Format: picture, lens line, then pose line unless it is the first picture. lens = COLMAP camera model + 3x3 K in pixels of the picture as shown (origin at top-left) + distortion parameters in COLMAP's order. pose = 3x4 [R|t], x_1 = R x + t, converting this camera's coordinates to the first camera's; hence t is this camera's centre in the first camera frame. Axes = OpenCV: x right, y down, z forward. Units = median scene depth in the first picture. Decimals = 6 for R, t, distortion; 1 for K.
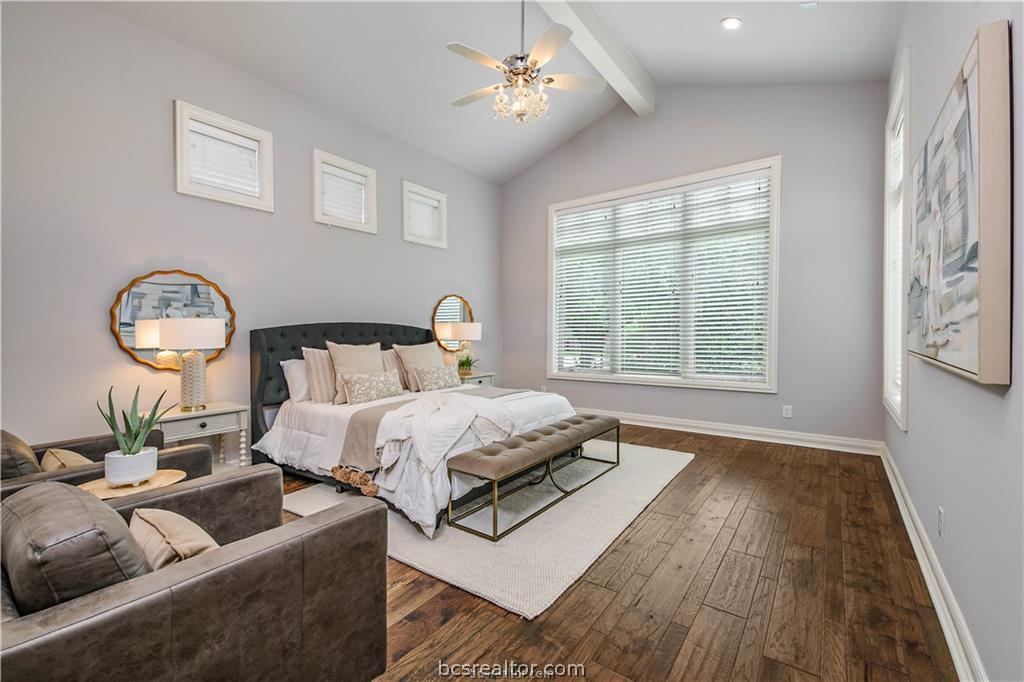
lens RADIAL K [[430.4, 0, 515.8], [0, 430.4, 332.5], [0, 0, 1]] dist [0.040391, -0.018090]
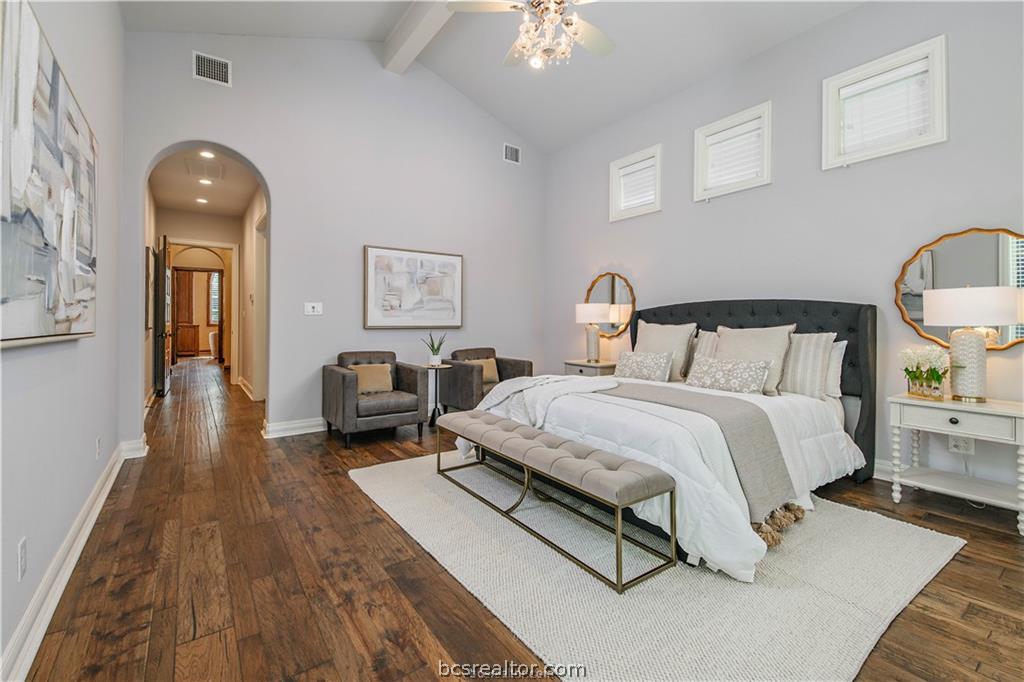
lens RADIAL K [[445.1, 0, 510.2], [0, 445.1, 306.9], [0, 0, 1]] dist [0.044069, -0.019792]
pose [[-0.325041, -0.018794, -0.945513, 0.822604], [-0.000734, 0.999807, -0.019621, 0.010245], [0.945700, -0.005683, -0.324992, 1.168519]]
